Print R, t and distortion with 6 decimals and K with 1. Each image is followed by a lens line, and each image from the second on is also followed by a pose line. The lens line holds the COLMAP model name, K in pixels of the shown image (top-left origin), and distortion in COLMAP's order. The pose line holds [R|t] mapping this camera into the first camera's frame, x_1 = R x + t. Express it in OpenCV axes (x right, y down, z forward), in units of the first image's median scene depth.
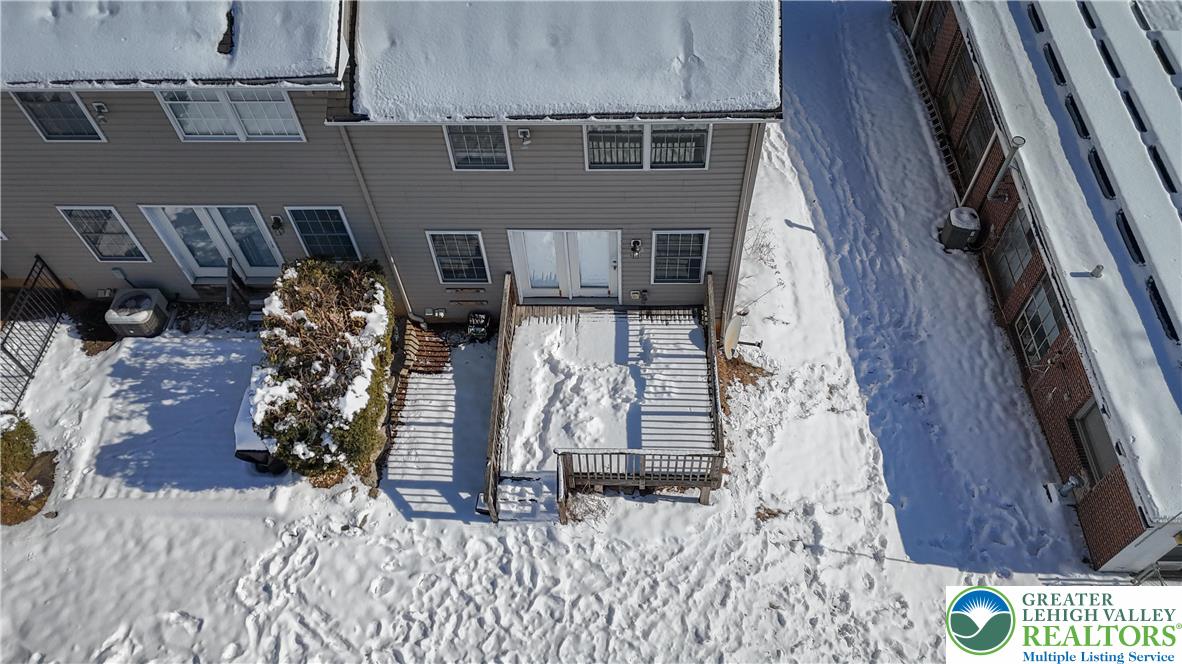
lens RADIAL K [[851.0, 0, 590.2], [0, 851.0, 325.1], [0, 0, 1]] dist [0.076247, -0.028791]
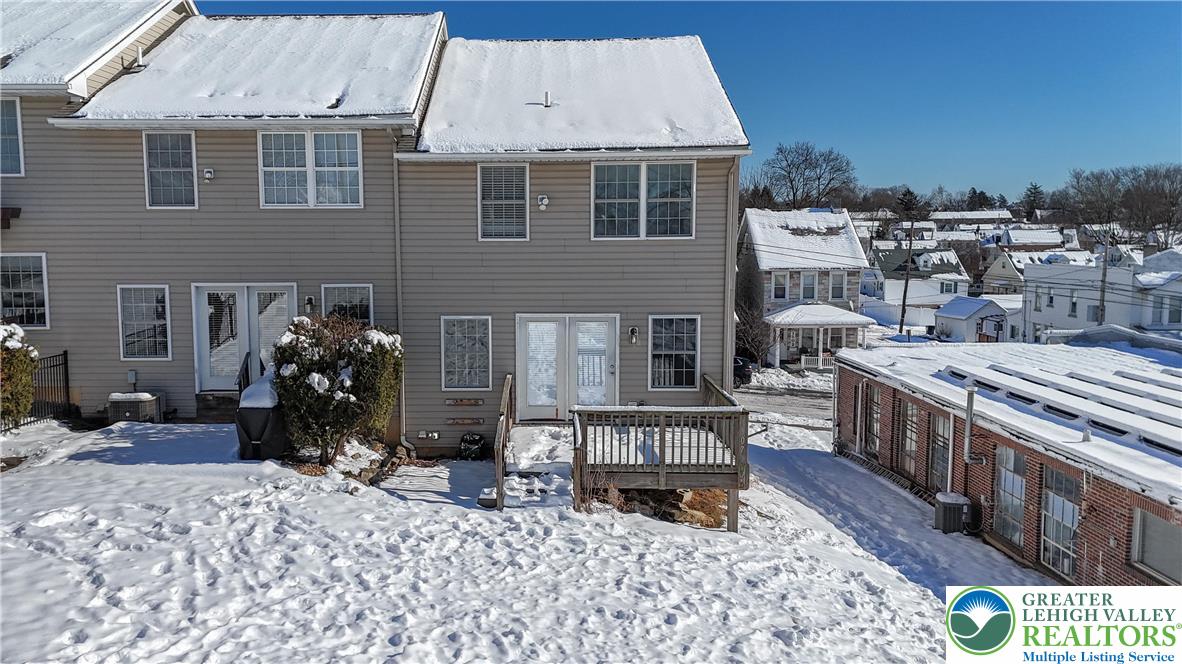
lens RADIAL K [[955.4, 0, 520.8], [0, 955.4, 333.4], [0, 0, 1]] dist [0.073906, -0.024916]
pose [[0.999424, 0.032906, 0.008275, -0.101910], [-0.015828, 0.667837, -0.744139, 0.832427], [-0.030013, 0.743580, 0.667973, 0.200722]]
